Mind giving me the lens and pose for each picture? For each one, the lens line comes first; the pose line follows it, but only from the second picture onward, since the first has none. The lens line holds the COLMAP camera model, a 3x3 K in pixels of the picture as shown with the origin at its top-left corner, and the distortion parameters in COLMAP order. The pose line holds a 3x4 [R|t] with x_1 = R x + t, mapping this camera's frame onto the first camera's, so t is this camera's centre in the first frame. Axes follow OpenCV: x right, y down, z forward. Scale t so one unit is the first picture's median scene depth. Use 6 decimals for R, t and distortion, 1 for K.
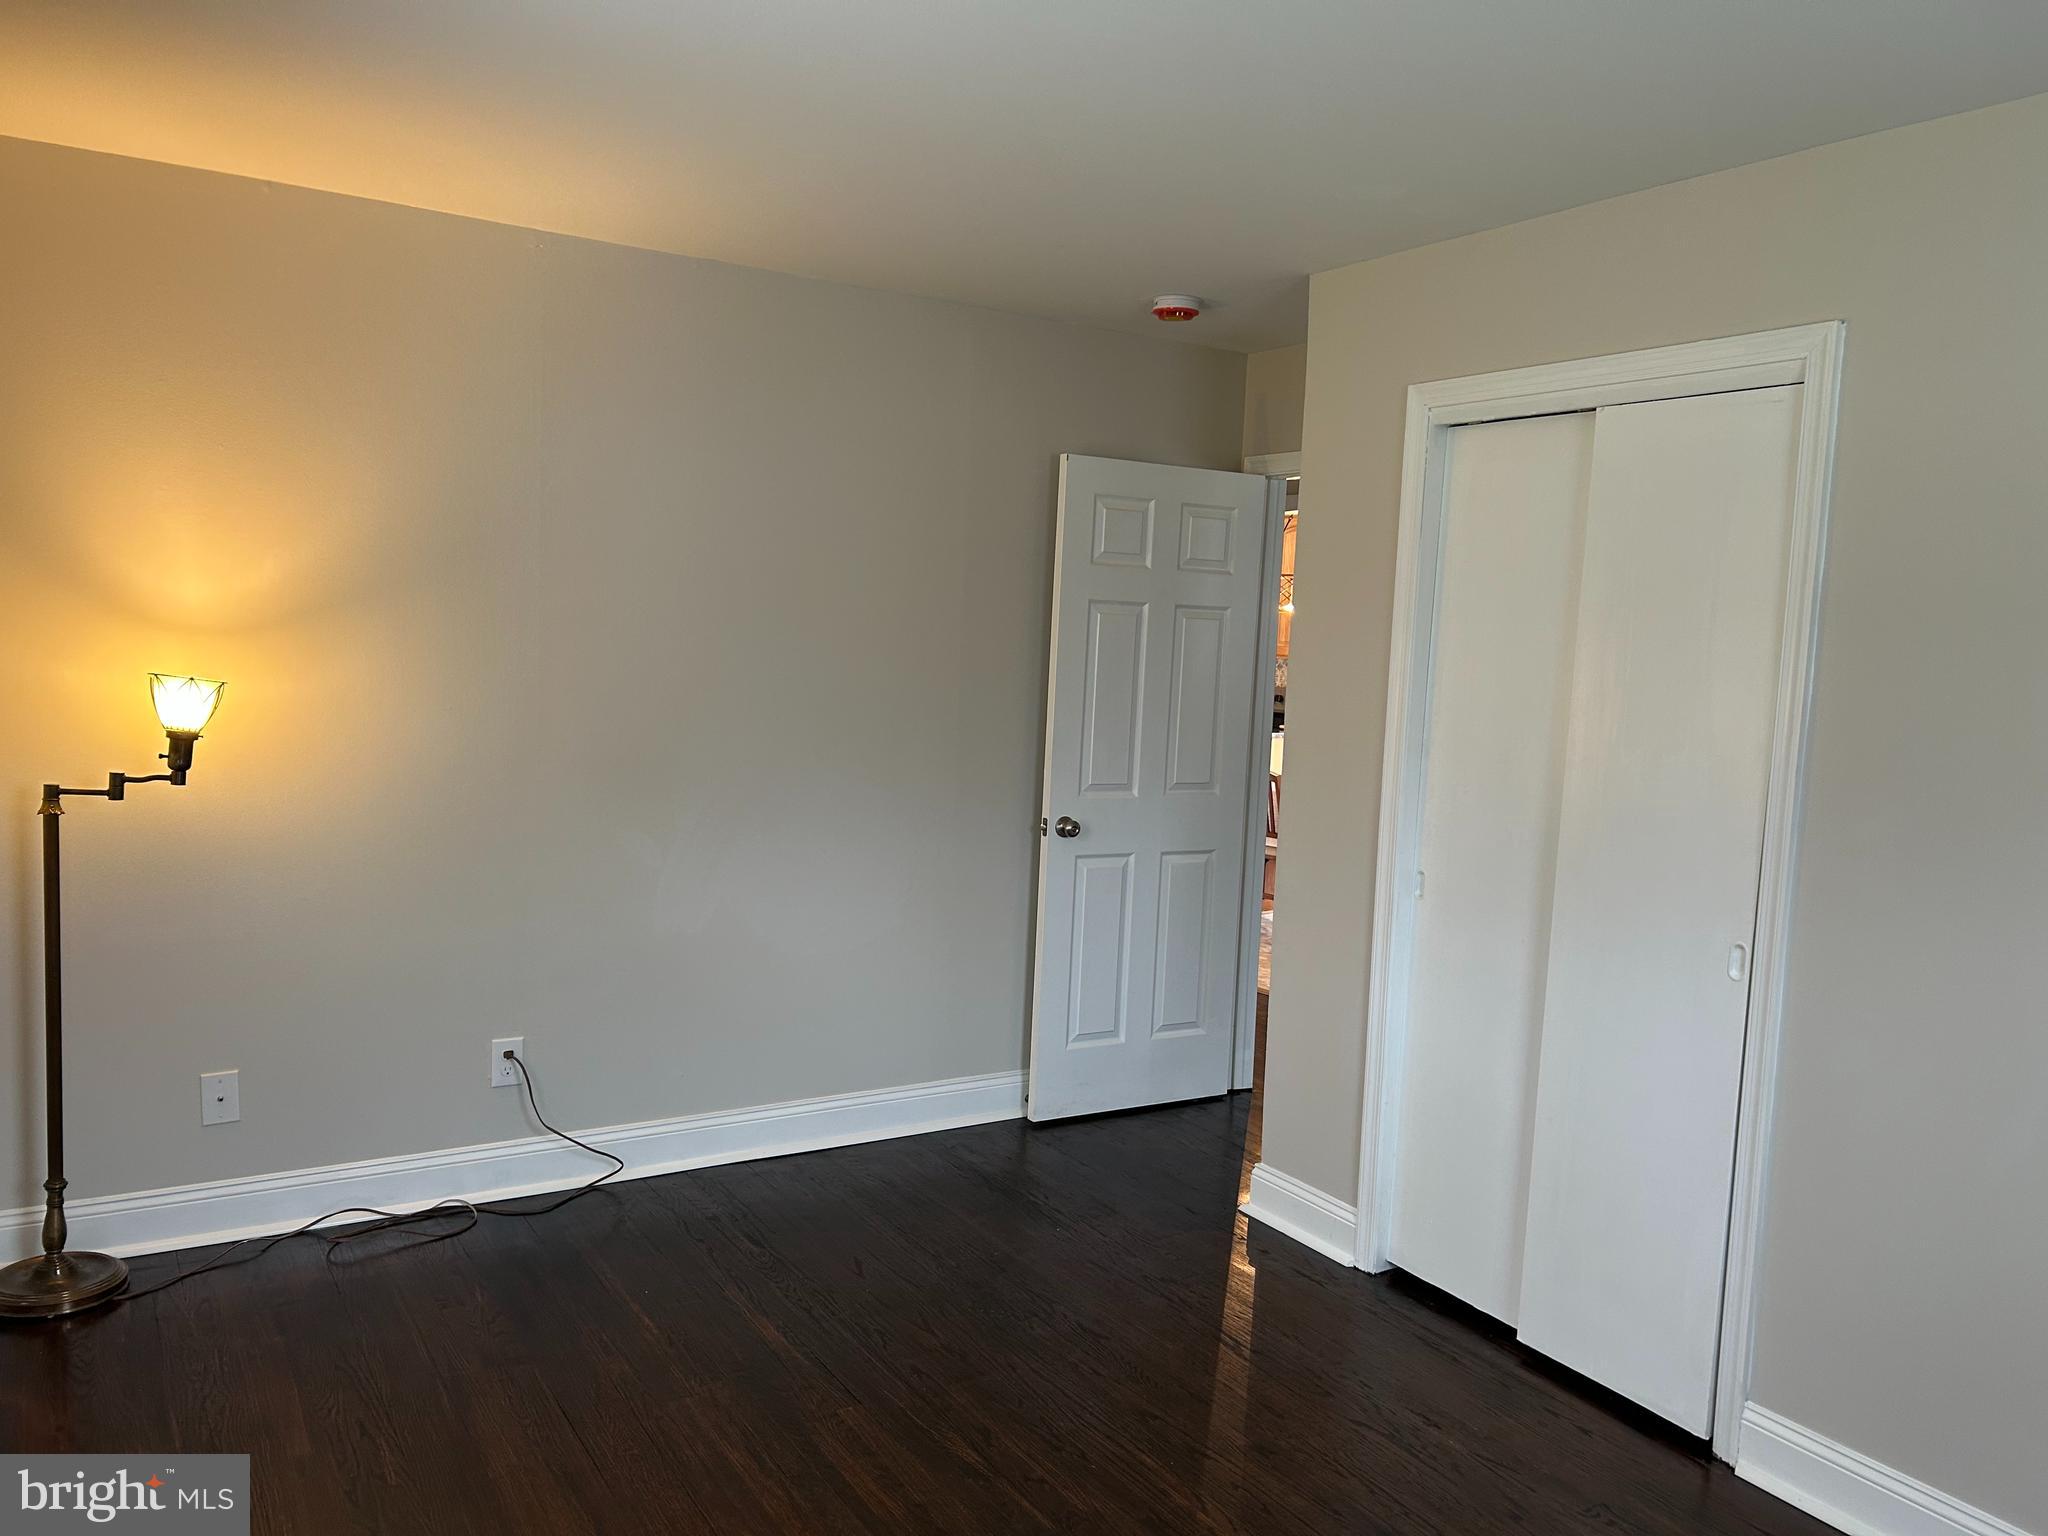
lens RADIAL K [[1544.4, 0, 1023.0], [0, 1544.4, 760.4], [0, 0, 1]] dist [0.066453, -0.053008]
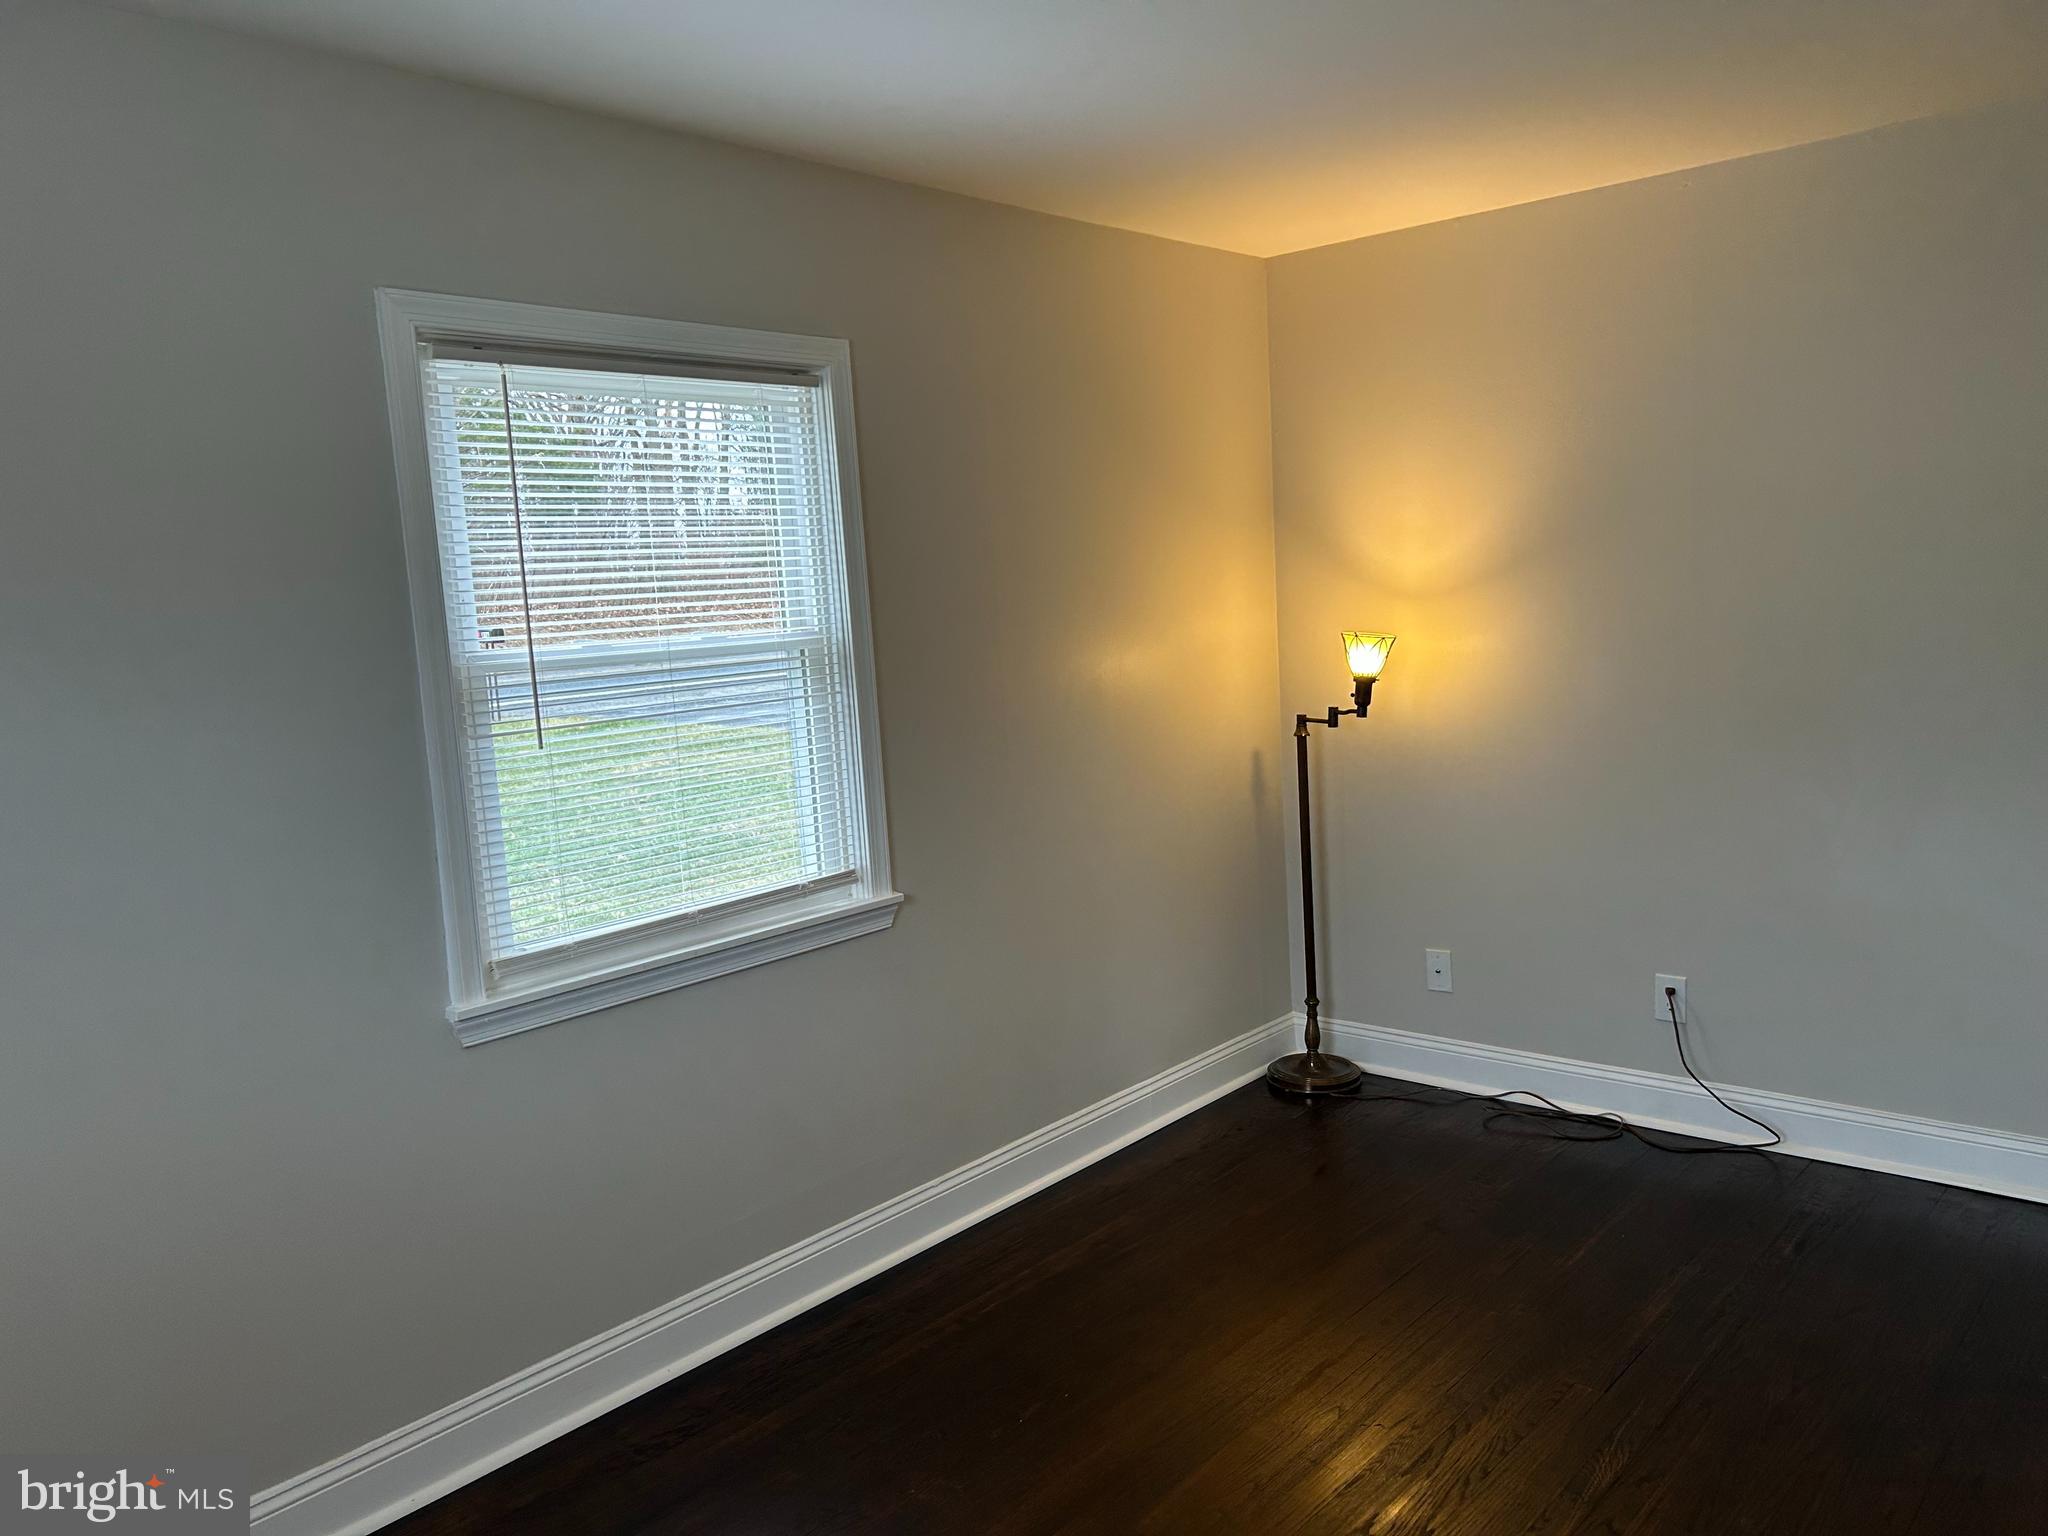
lens RADIAL K [[1544.4, 0, 1023.0], [0, 1544.4, 760.4], [0, 0, 1]] dist [0.066453, -0.053008]
pose [[0.281947, 0.048795, -0.958188, 0.567663], [-0.009622, 0.998799, 0.048032, -0.007018], [0.959382, -0.004323, 0.282078, 0.337565]]
